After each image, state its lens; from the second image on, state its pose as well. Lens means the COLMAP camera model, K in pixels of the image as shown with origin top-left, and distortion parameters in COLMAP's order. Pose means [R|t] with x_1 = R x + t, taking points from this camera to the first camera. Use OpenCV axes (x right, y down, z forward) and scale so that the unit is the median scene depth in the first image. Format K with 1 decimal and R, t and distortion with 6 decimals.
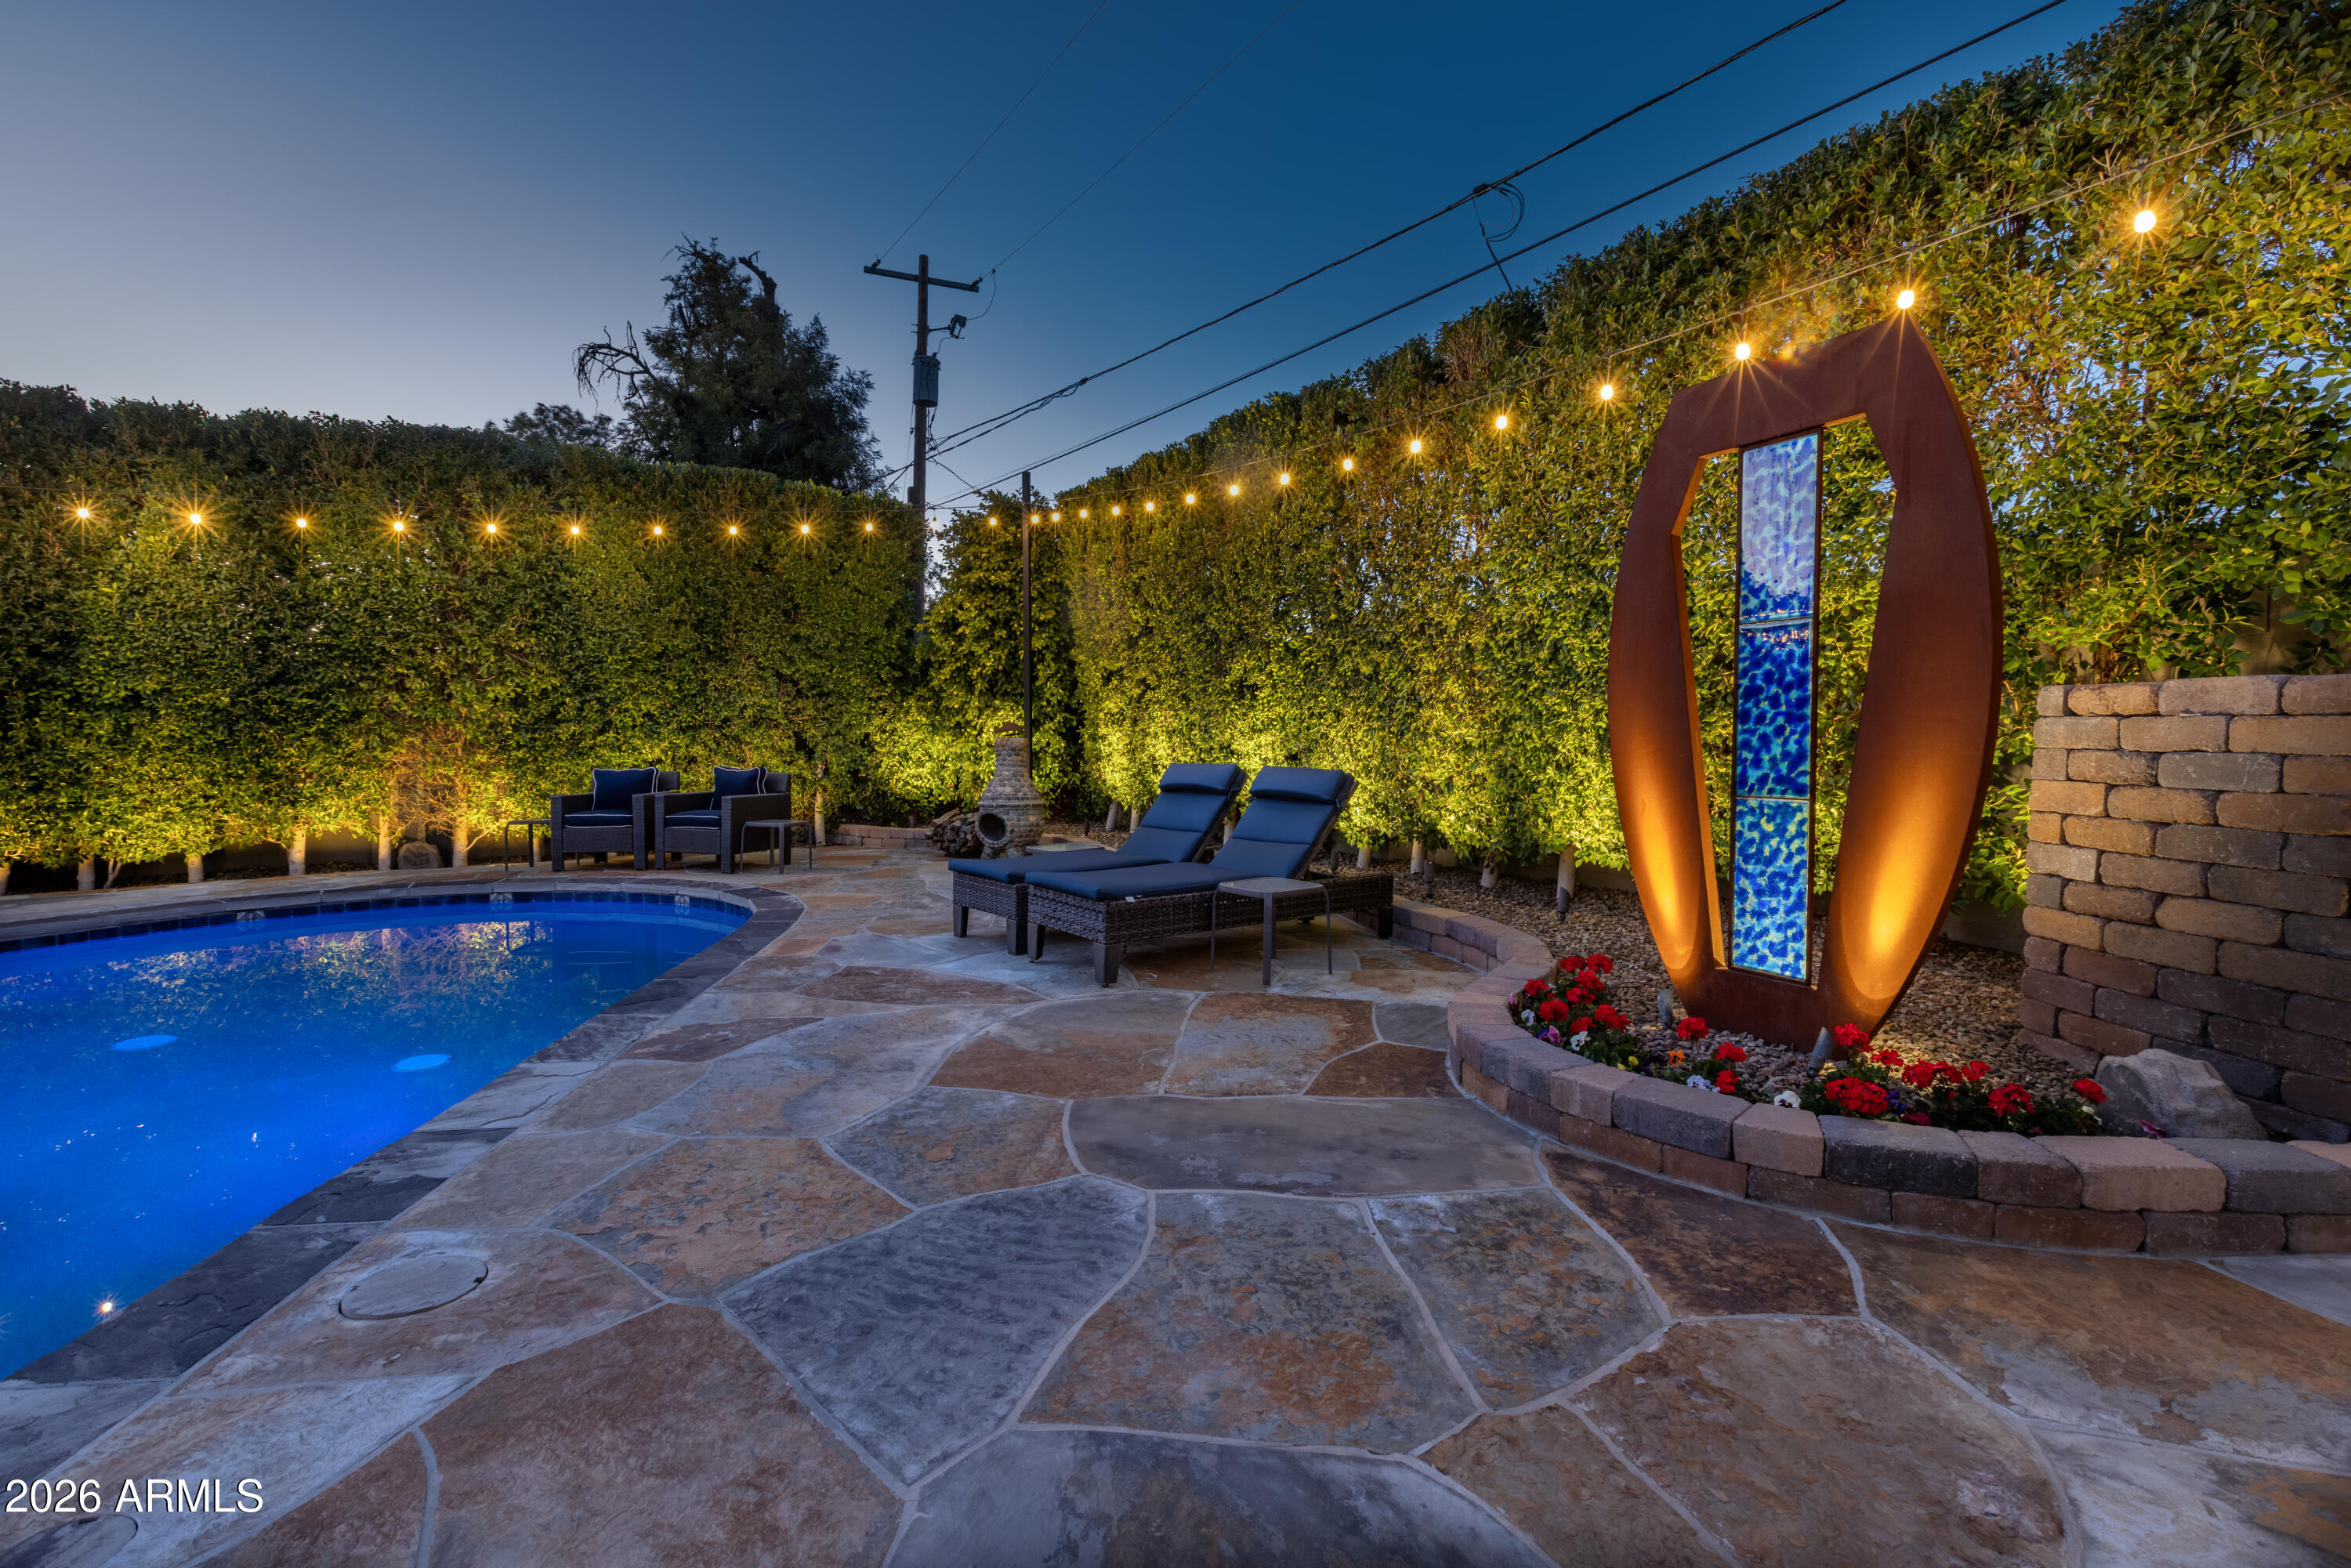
lens RADIAL K [[1064.1, 0, 1278.2], [0, 1064.1, 760.1], [0, 0, 1]] dist [0.000770, 0.000716]
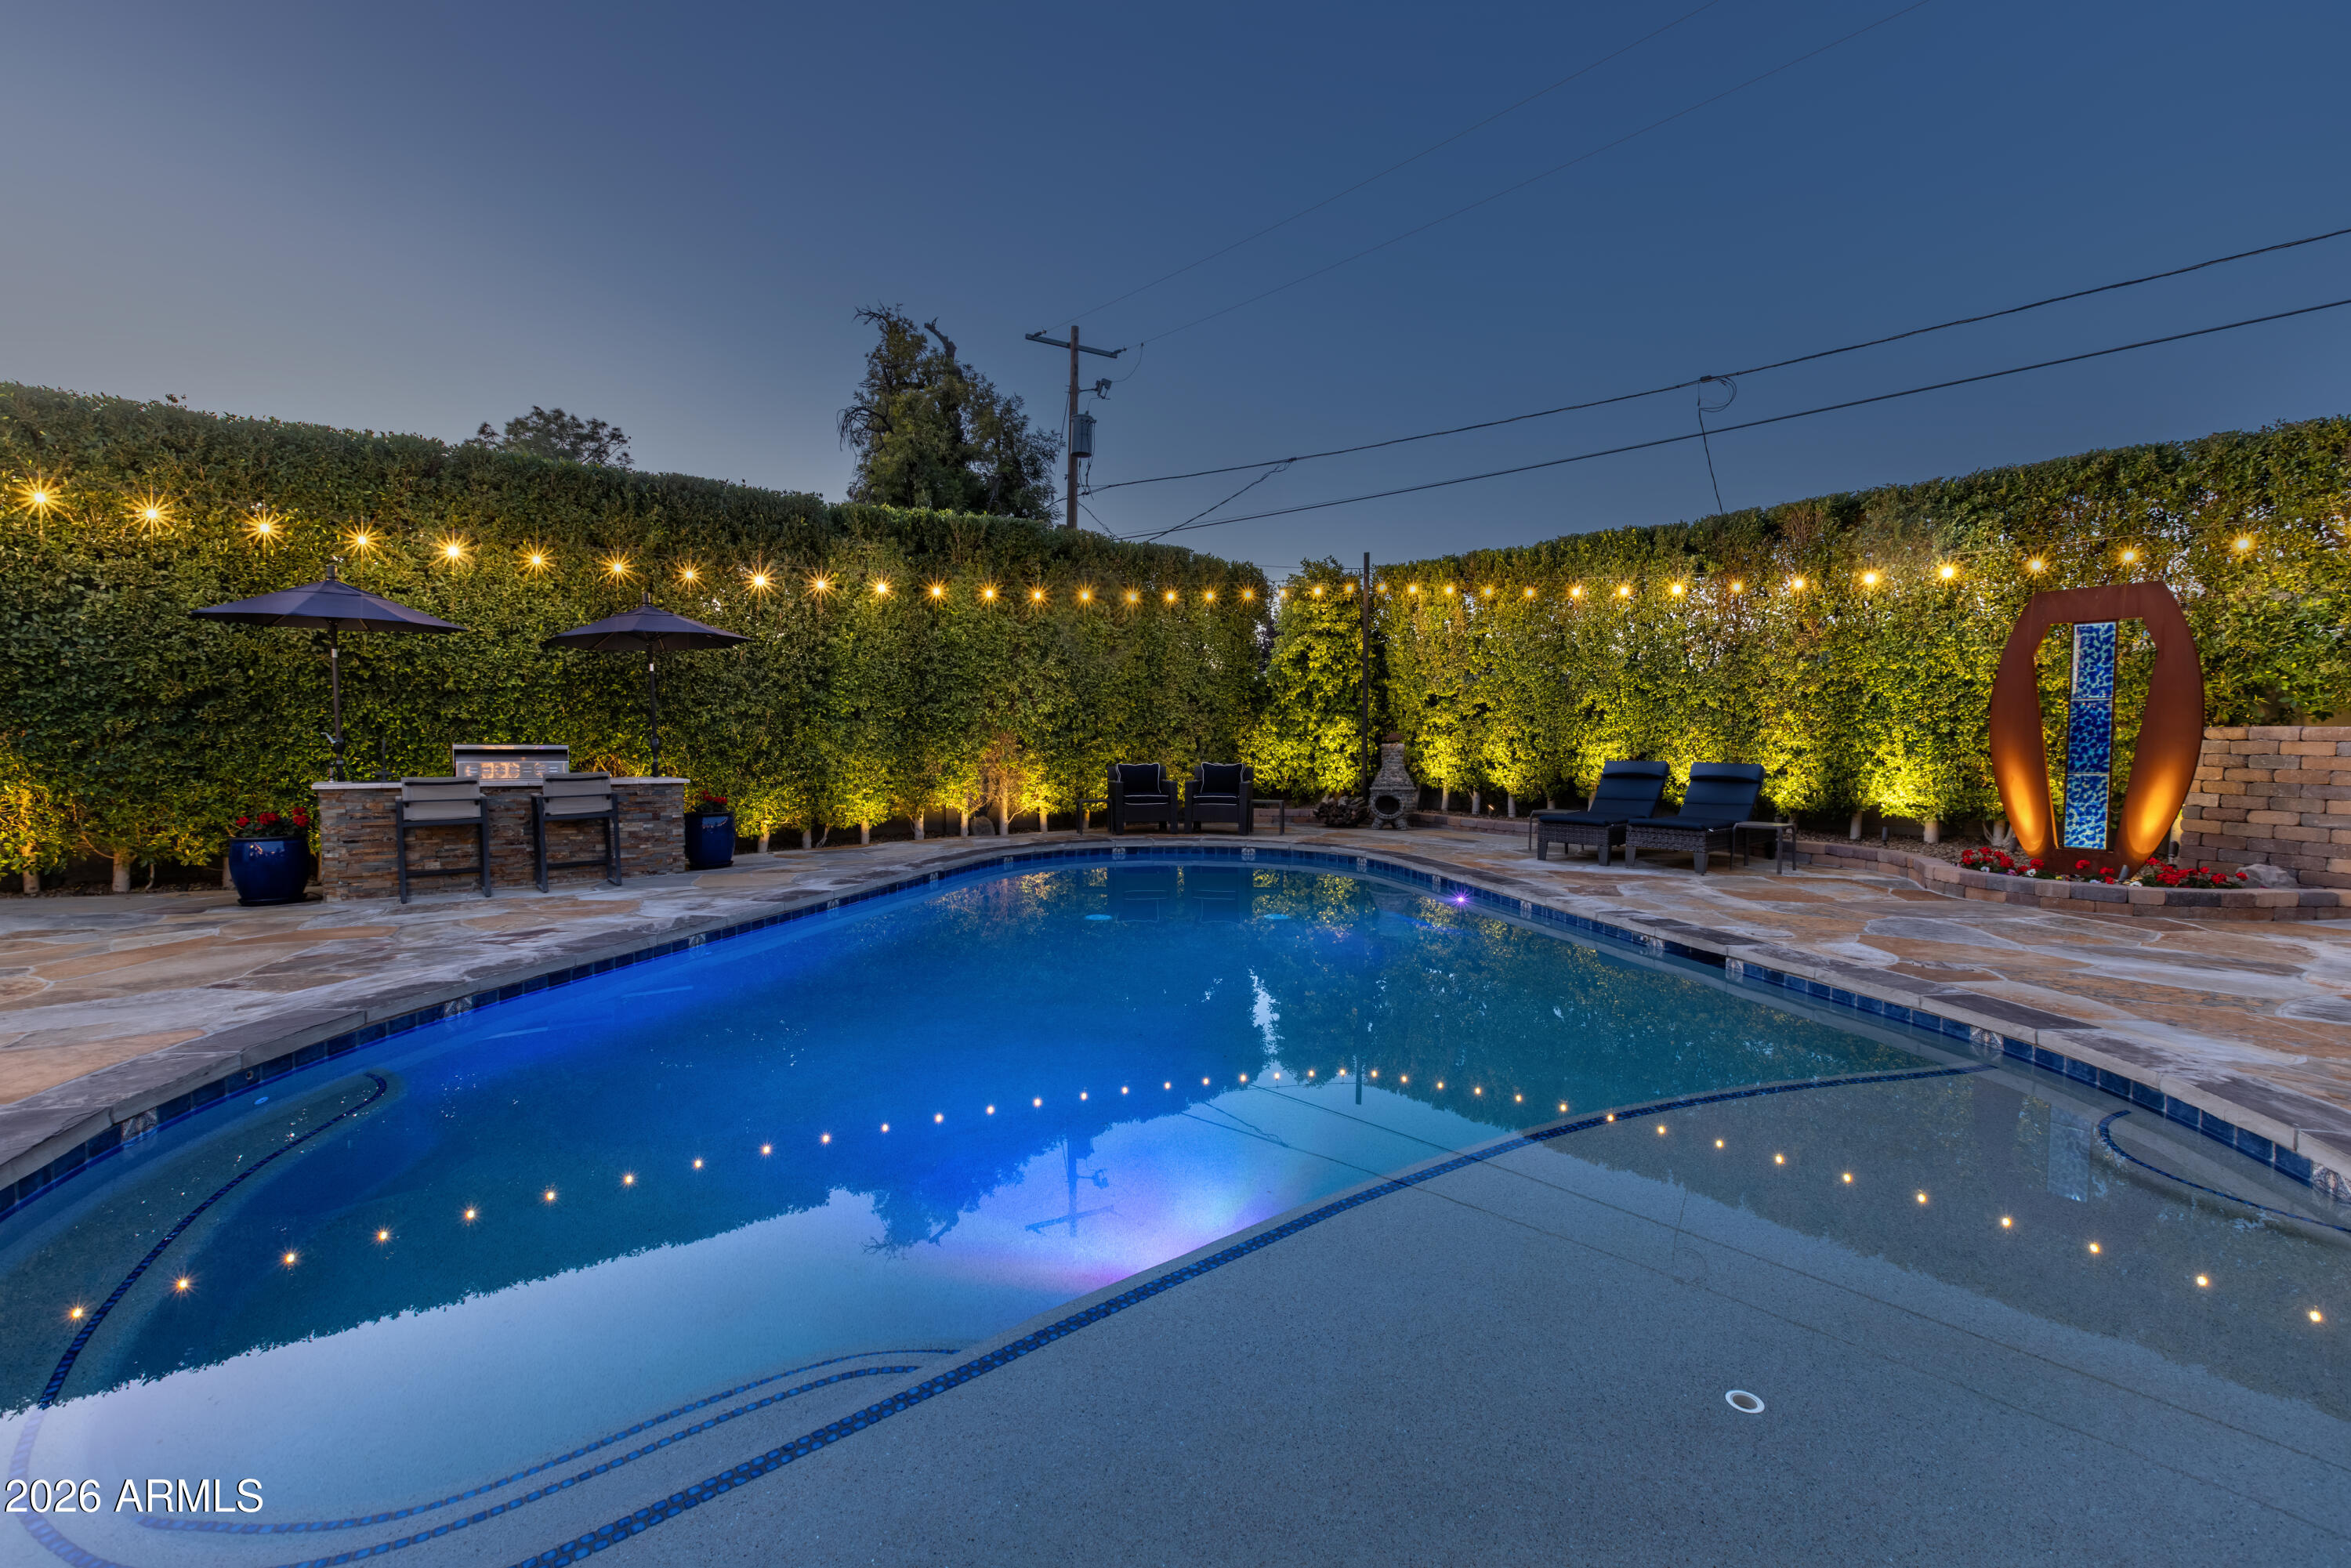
lens RADIAL K [[1135.7, 0, 1175.5], [0, 1135.7, 784.0], [0, 0, 1]] dist [-0.000954, -0.000904]
pose [[0.992434, 0.001225, 0.122772, -0.813066], [-0.003311, 0.999854, 0.016787, 0.010119], [-0.122734, -0.017066, 0.992293, -0.546823]]
